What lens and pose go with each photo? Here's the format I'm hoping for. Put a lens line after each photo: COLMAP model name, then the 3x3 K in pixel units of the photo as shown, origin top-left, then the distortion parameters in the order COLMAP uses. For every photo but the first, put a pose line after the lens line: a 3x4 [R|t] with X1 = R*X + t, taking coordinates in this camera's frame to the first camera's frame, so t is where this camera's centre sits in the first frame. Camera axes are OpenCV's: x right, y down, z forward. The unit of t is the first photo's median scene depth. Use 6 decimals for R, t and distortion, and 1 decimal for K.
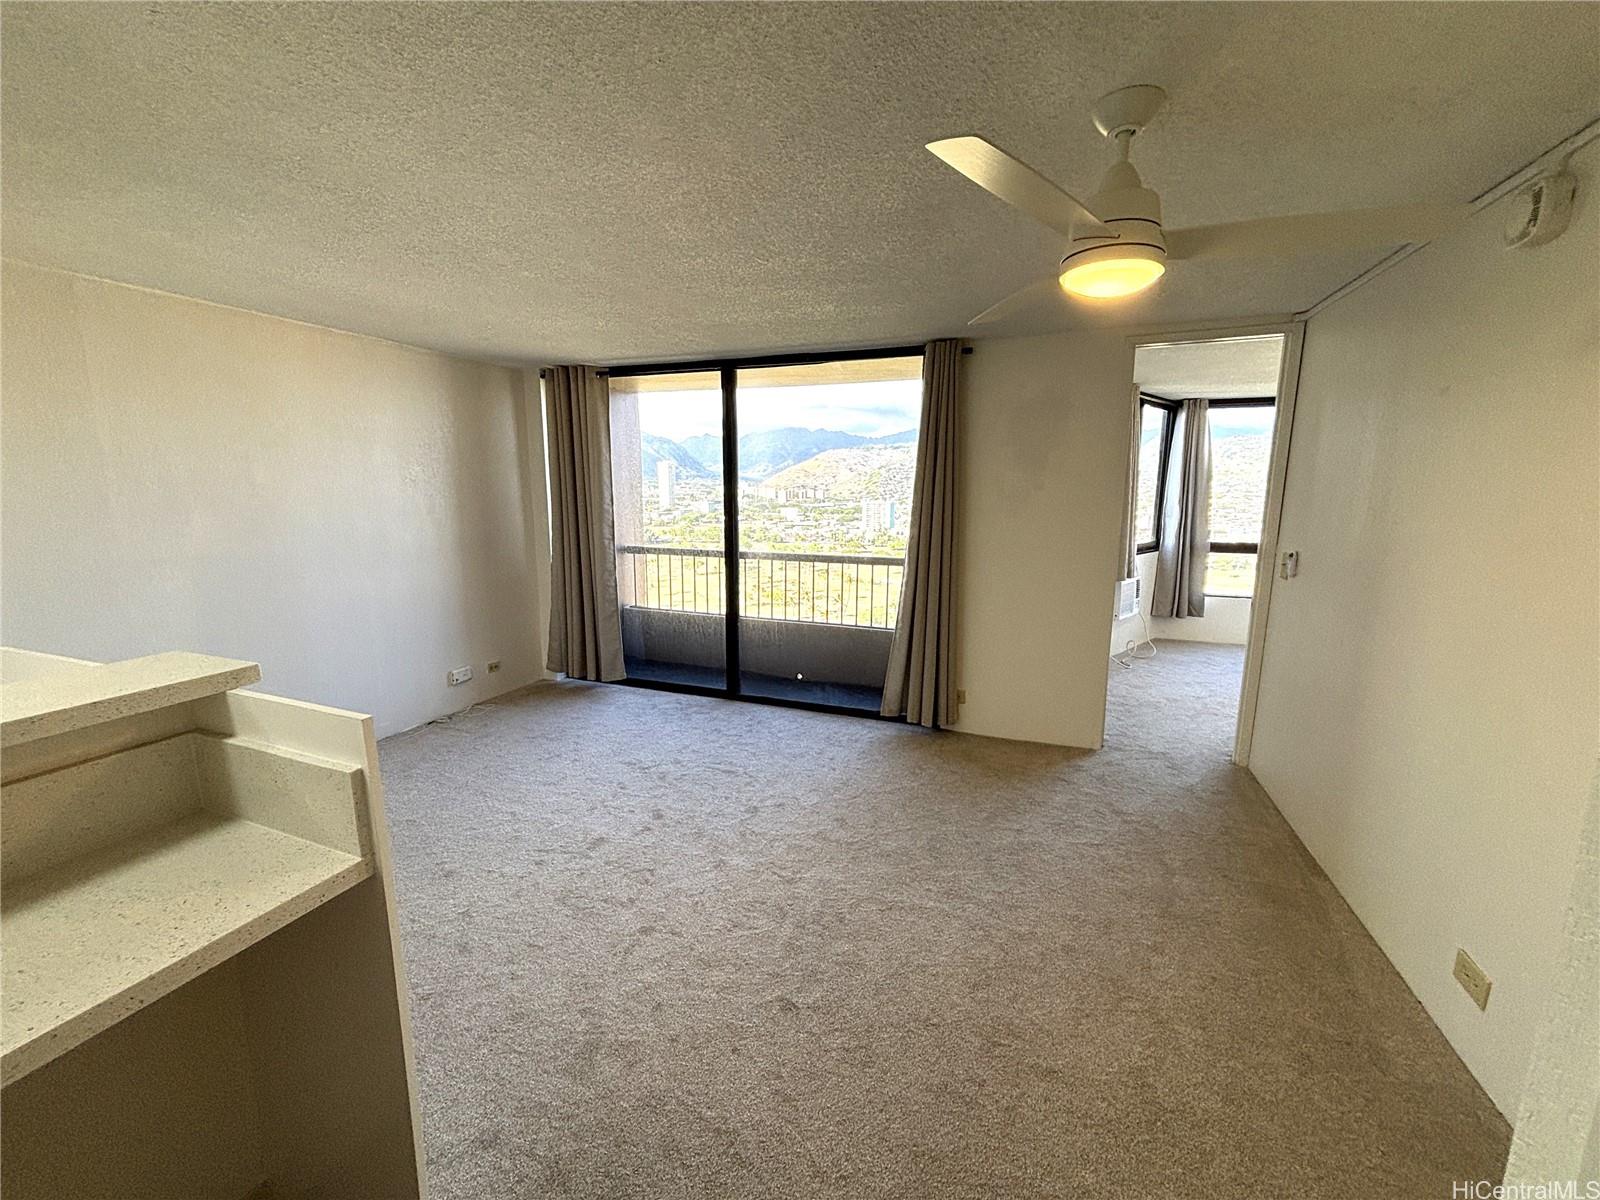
lens RADIAL K [[650.1, 0, 796.0], [0, 650.1, 635.5], [0, 0, 1]] dist [0.000832, -0.001404]
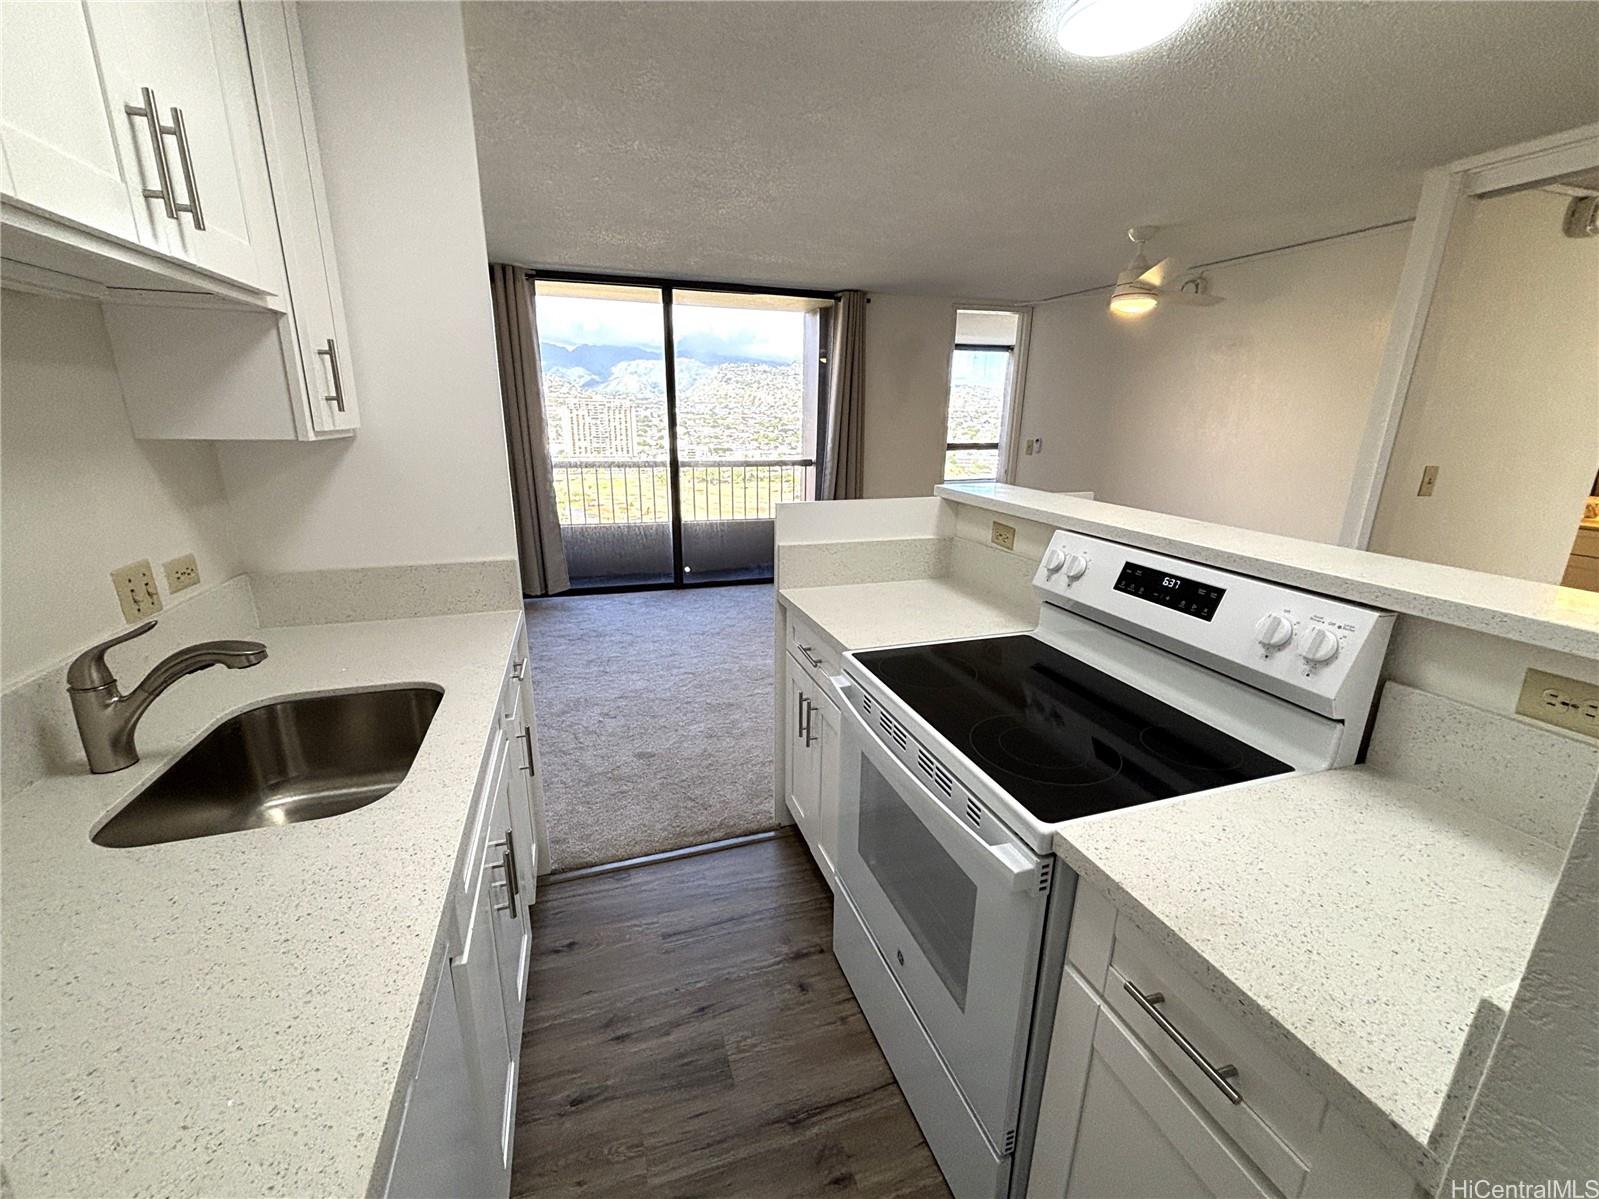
lens RADIAL K [[649.7, 0, 813.5], [0, 649.7, 637.6], [0, 0, 1]] dist [0.000832, -0.001404]
pose [[0.762764, -0.204880, 0.613364, -0.649928], [0.131912, 0.977838, 0.162581, 0.011629], [-0.633080, -0.043101, 0.772886, -0.002128]]
